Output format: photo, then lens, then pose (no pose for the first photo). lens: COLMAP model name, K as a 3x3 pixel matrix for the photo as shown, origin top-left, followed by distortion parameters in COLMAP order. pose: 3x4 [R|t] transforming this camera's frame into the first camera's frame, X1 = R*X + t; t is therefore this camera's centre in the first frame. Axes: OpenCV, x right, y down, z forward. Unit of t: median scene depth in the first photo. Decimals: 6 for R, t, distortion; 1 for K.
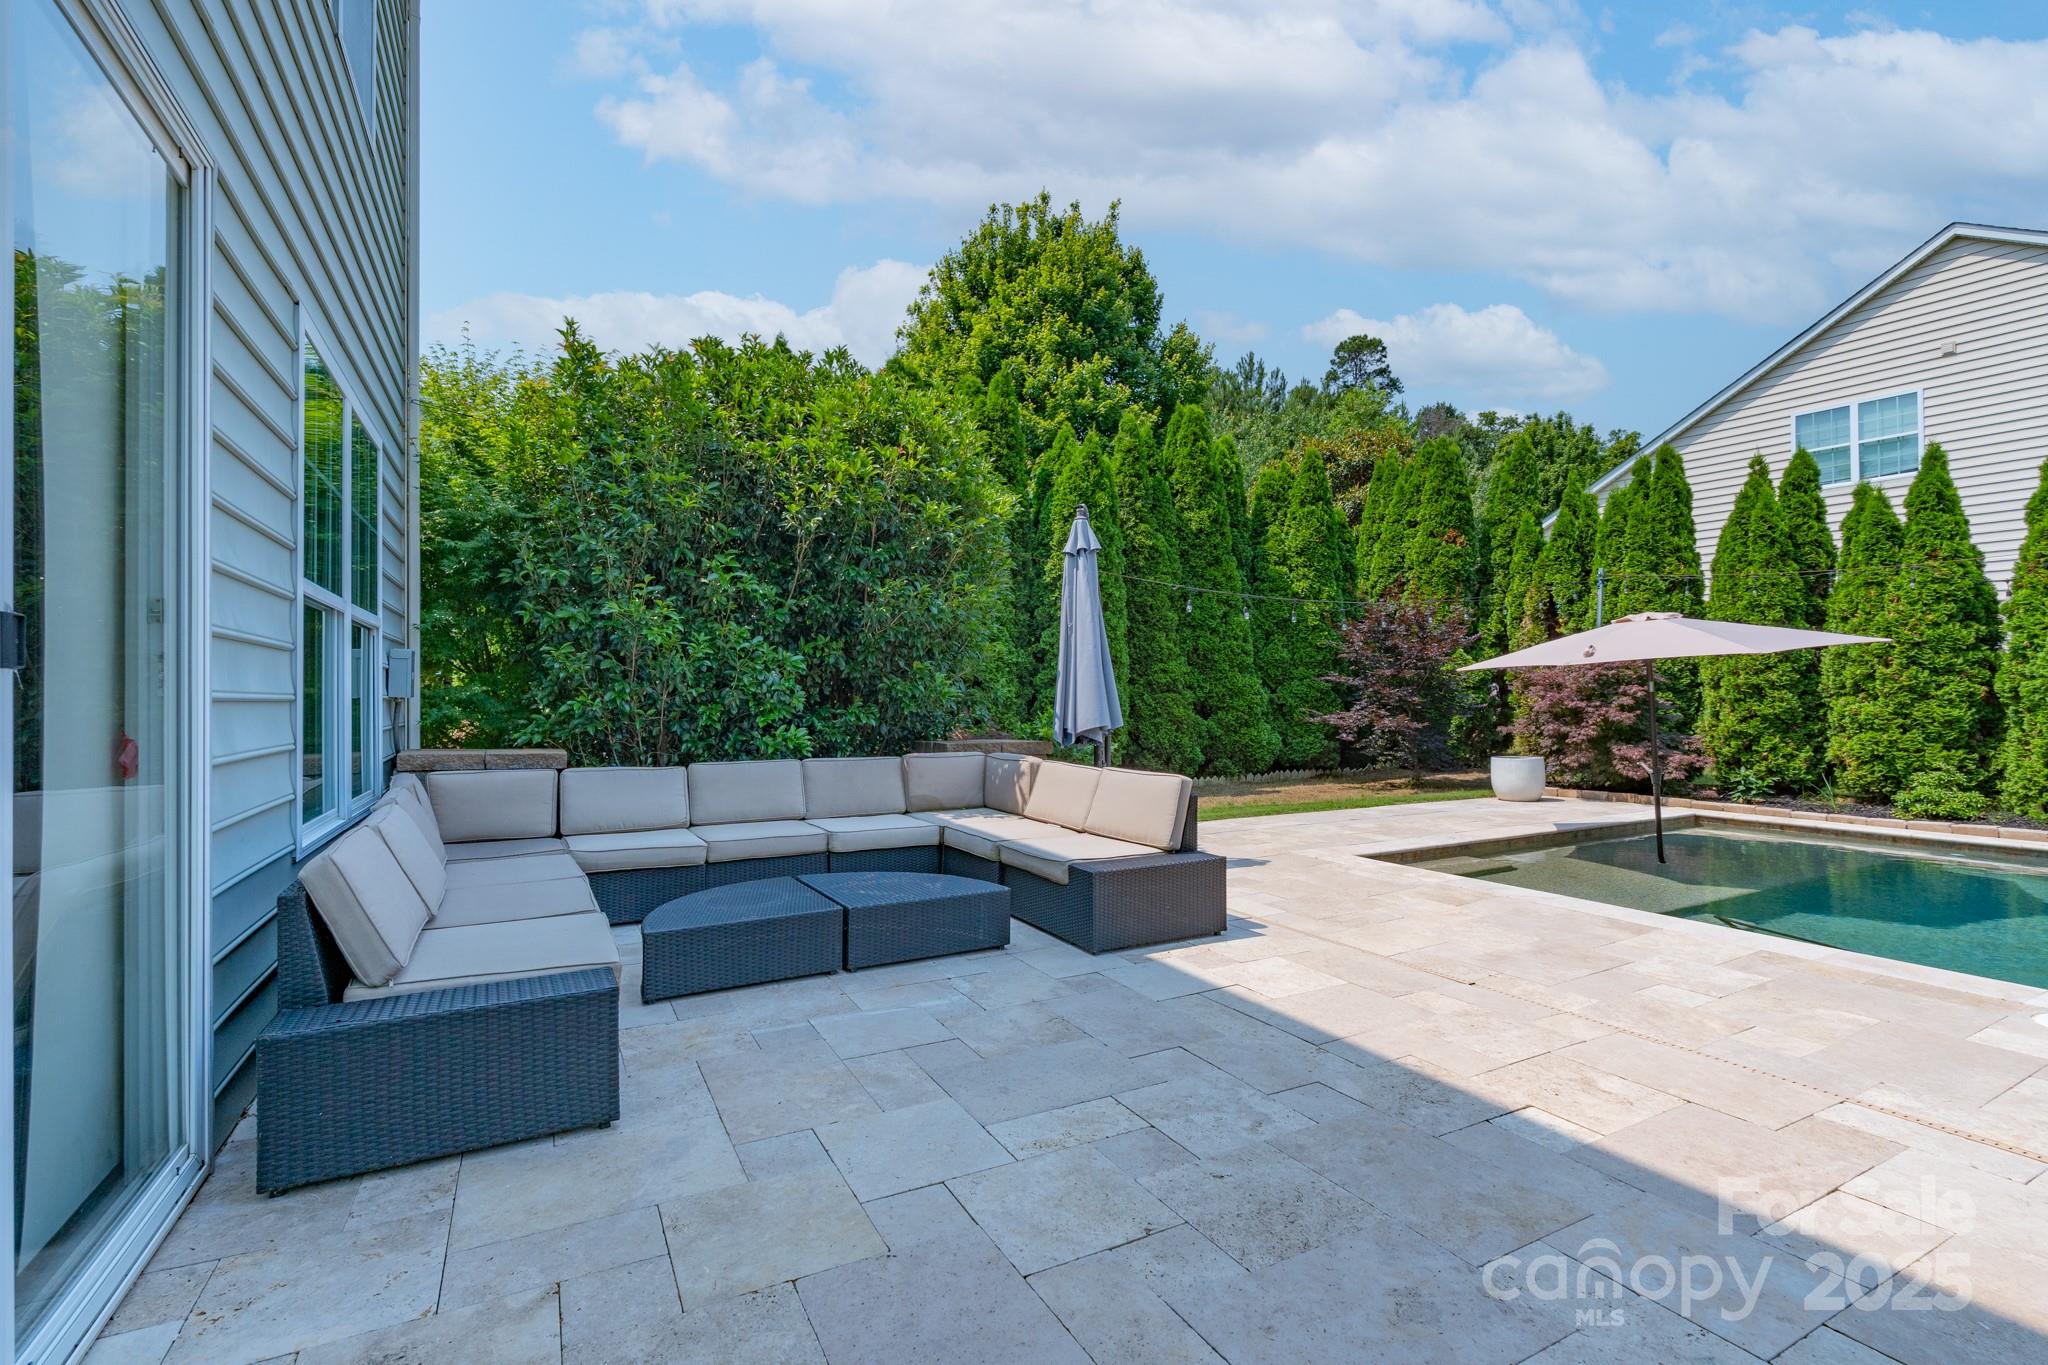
lens RADIAL K [[911.9, 0, 1017.4], [0, 911.9, 686.3], [0, 0, 1]] dist [-0.004491, 0.000748]
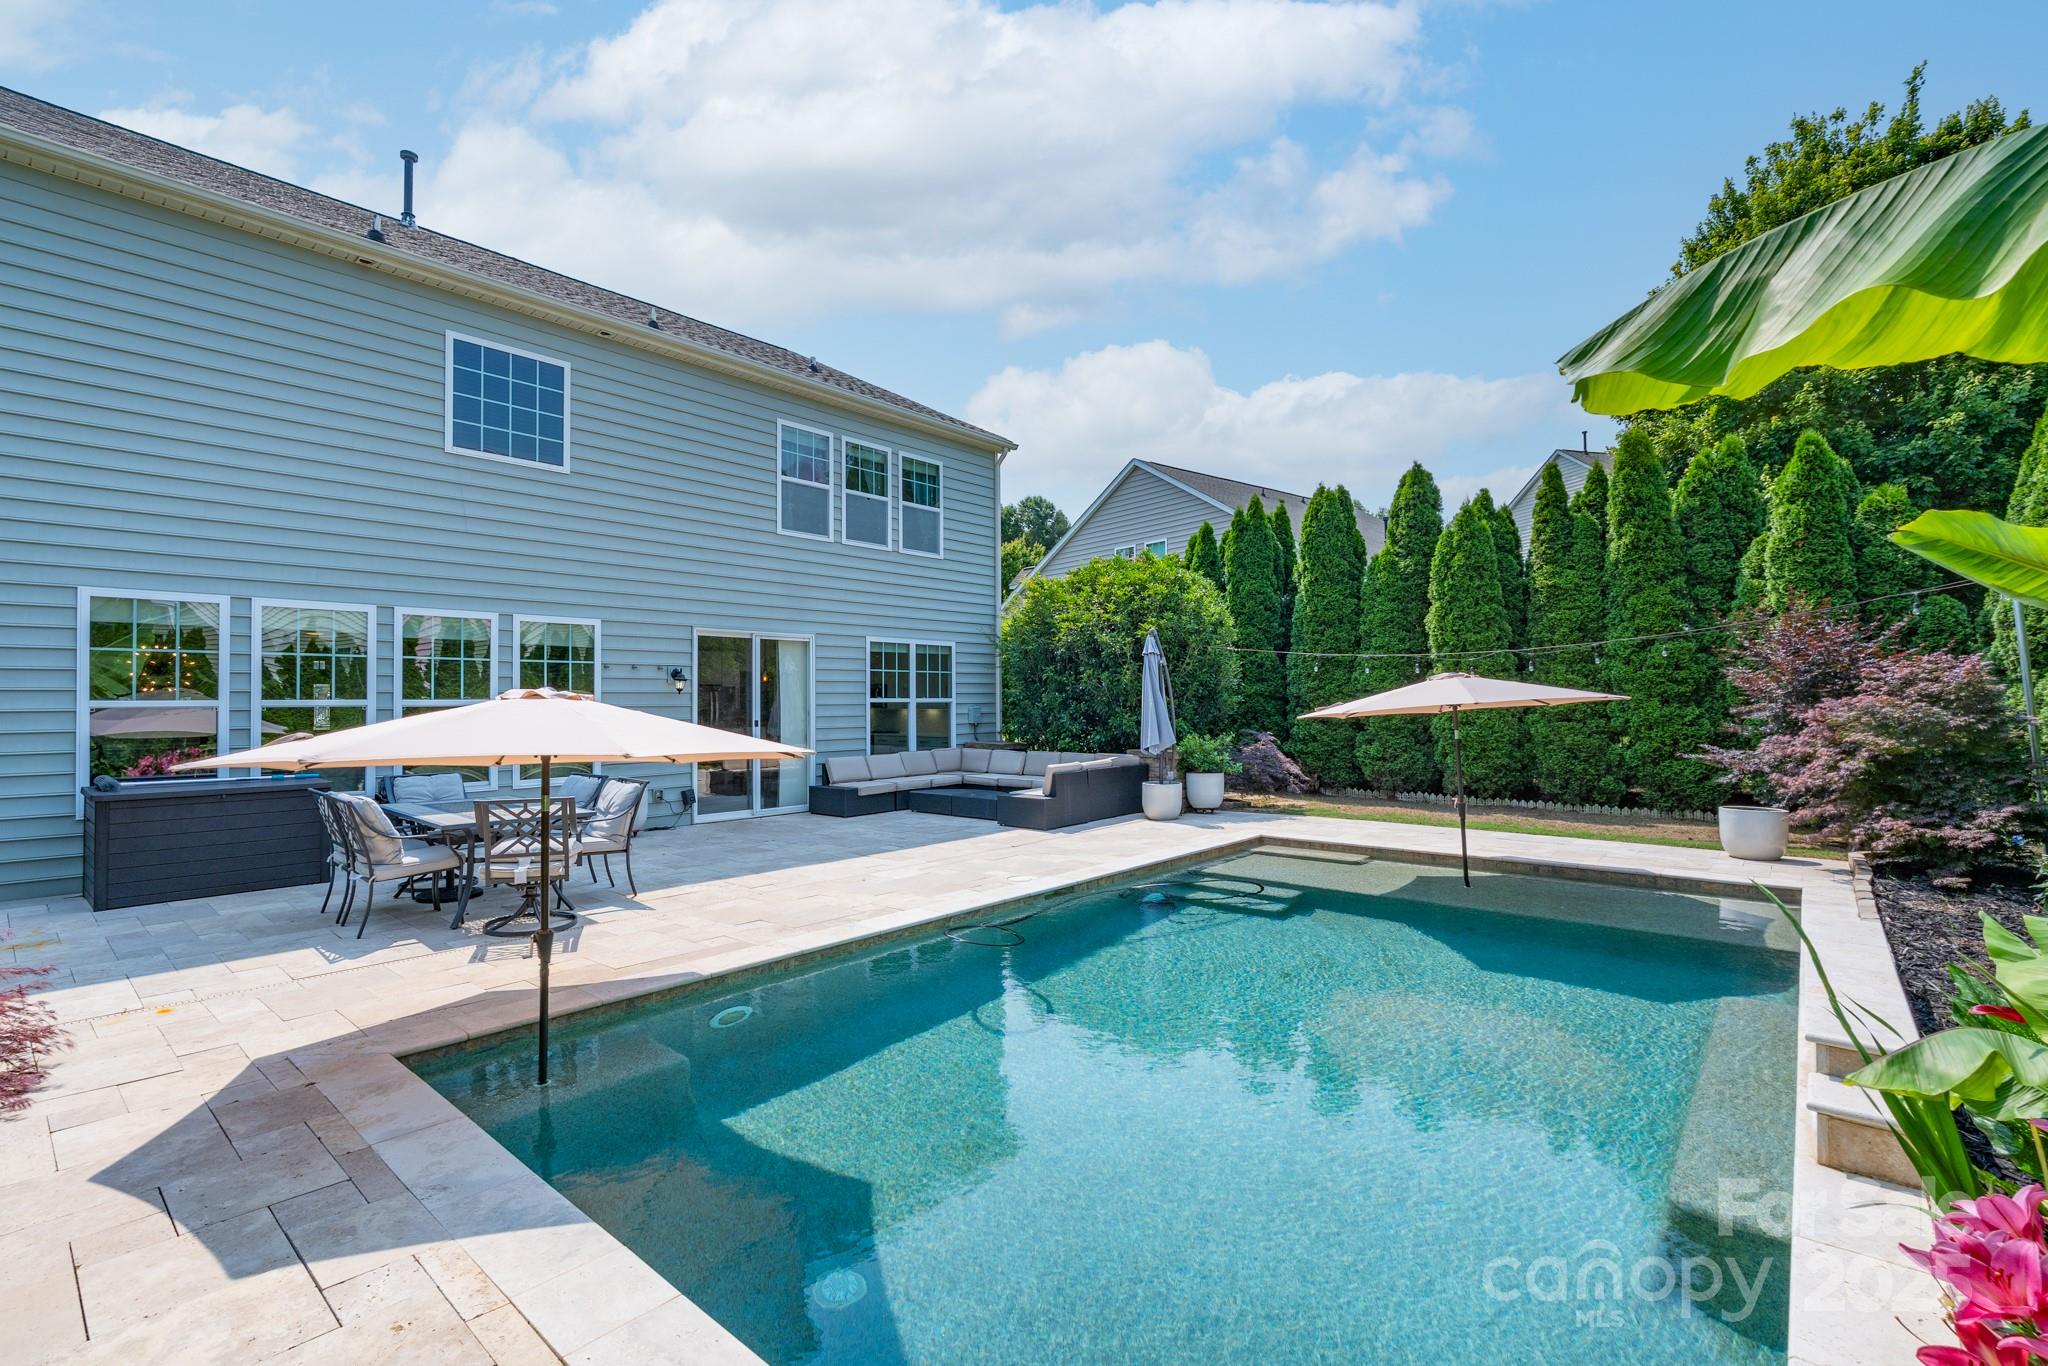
lens RADIAL K [[911.9, 0, 1021.2], [0, 911.9, 674.4], [0, 0, 1]] dist [-0.004491, 0.000748]
pose [[0.367700, -0.022197, -0.929679, 1.268898], [0.012654, 0.999742, -0.018865, -0.049719], [0.929858, -0.004828, 0.367886, 0.032474]]
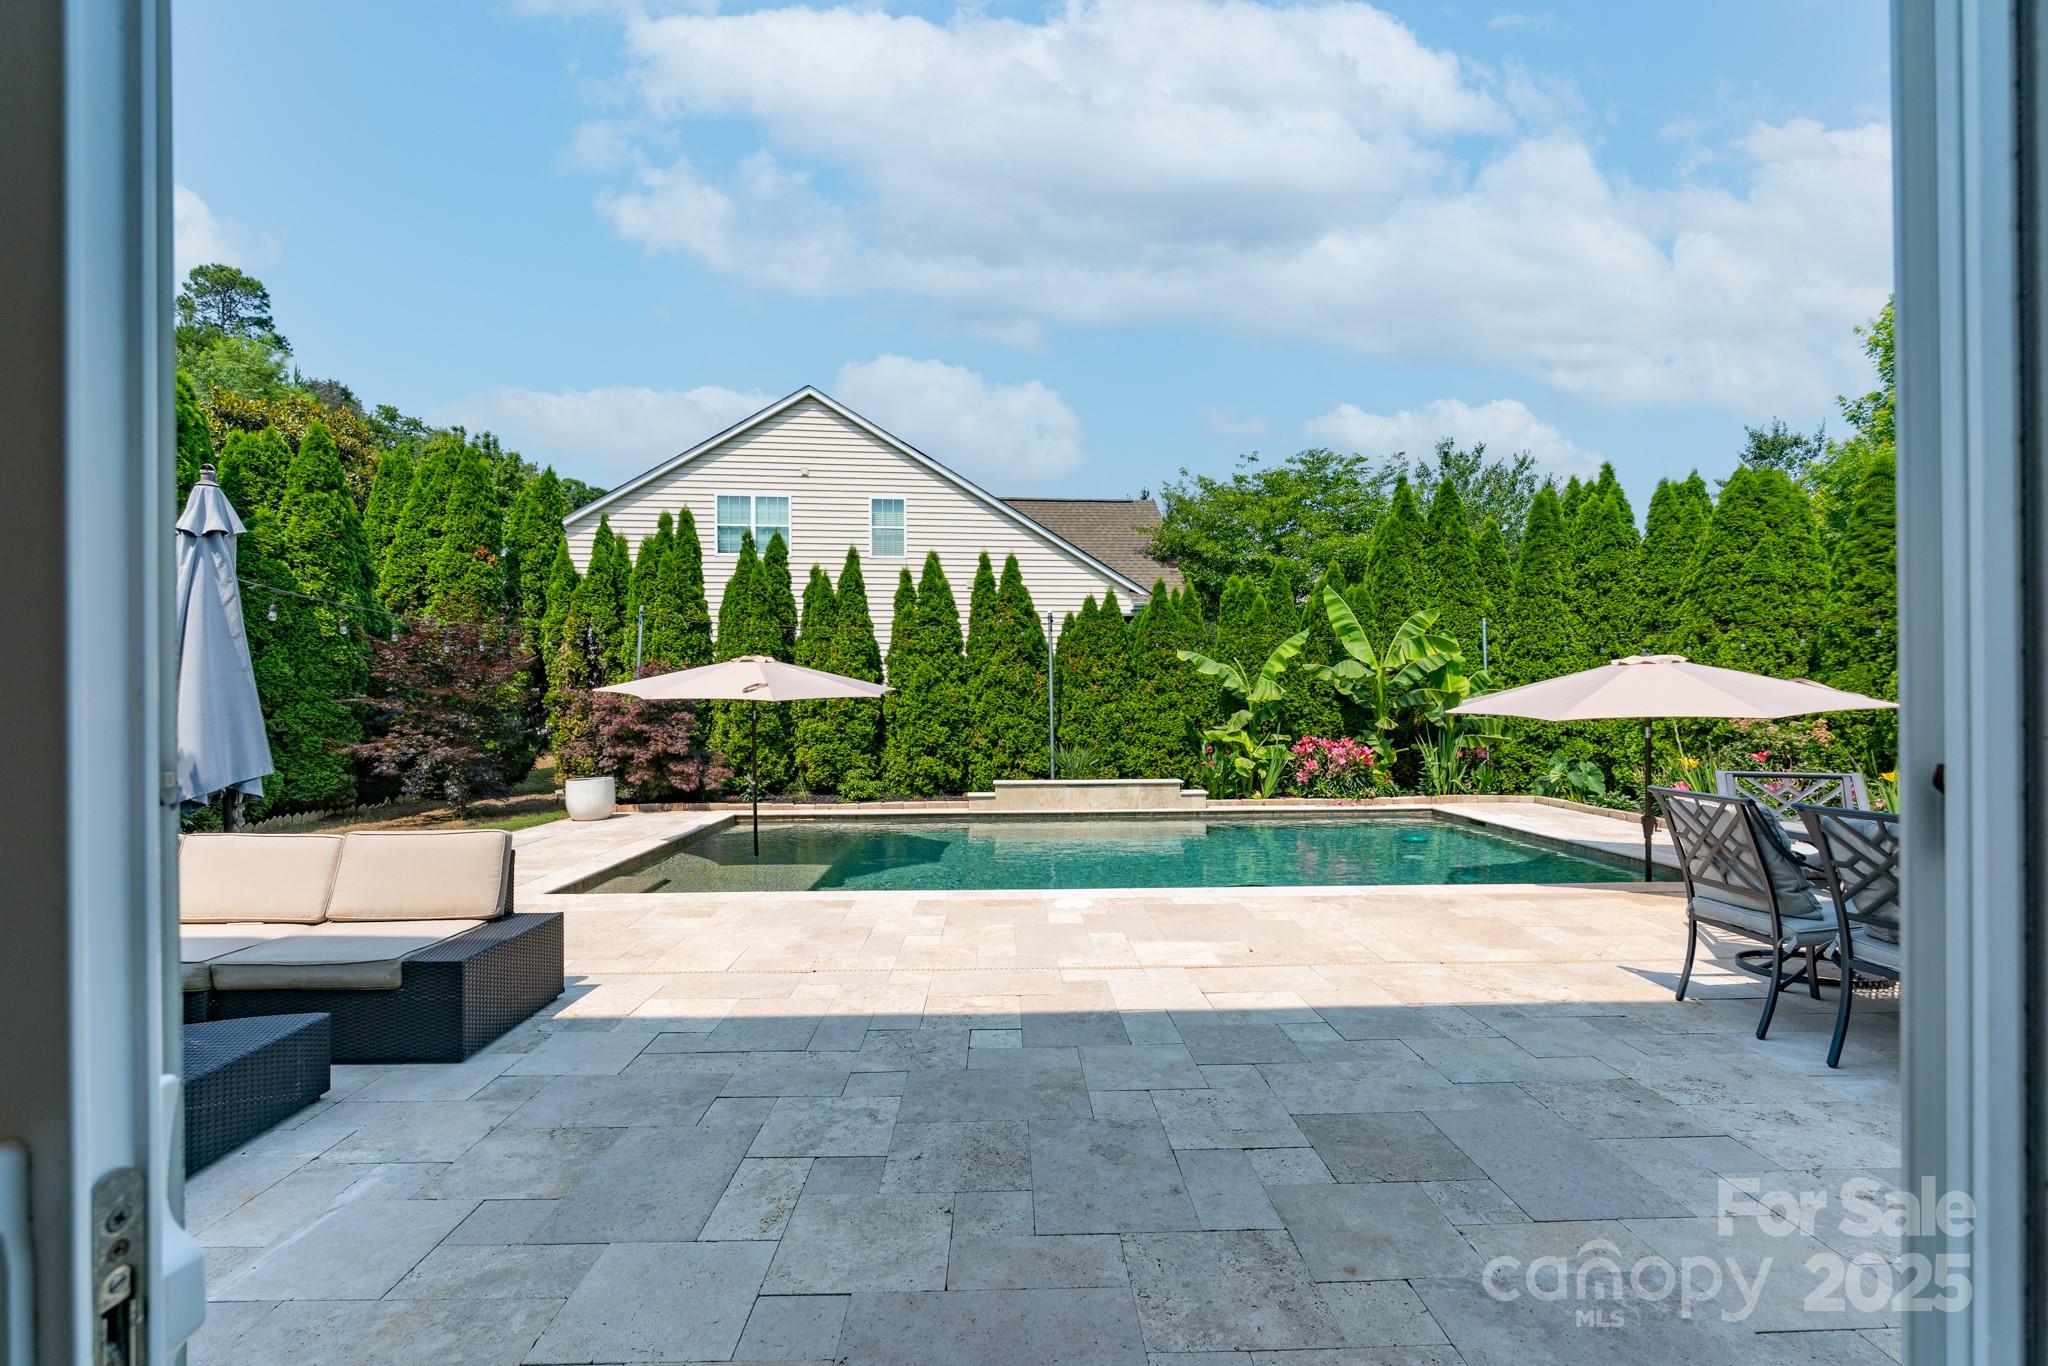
lens RADIAL K [[911.9, 0, 1019.0], [0, 911.9, 702.8], [0, 0, 1]] dist [-0.004491, 0.000748]
pose [[0.451814, 0.003188, 0.892107, -0.194896], [-0.004700, 0.999988, -0.001193, -0.012808], [-0.892100, -0.003654, 0.451824, 0.088407]]
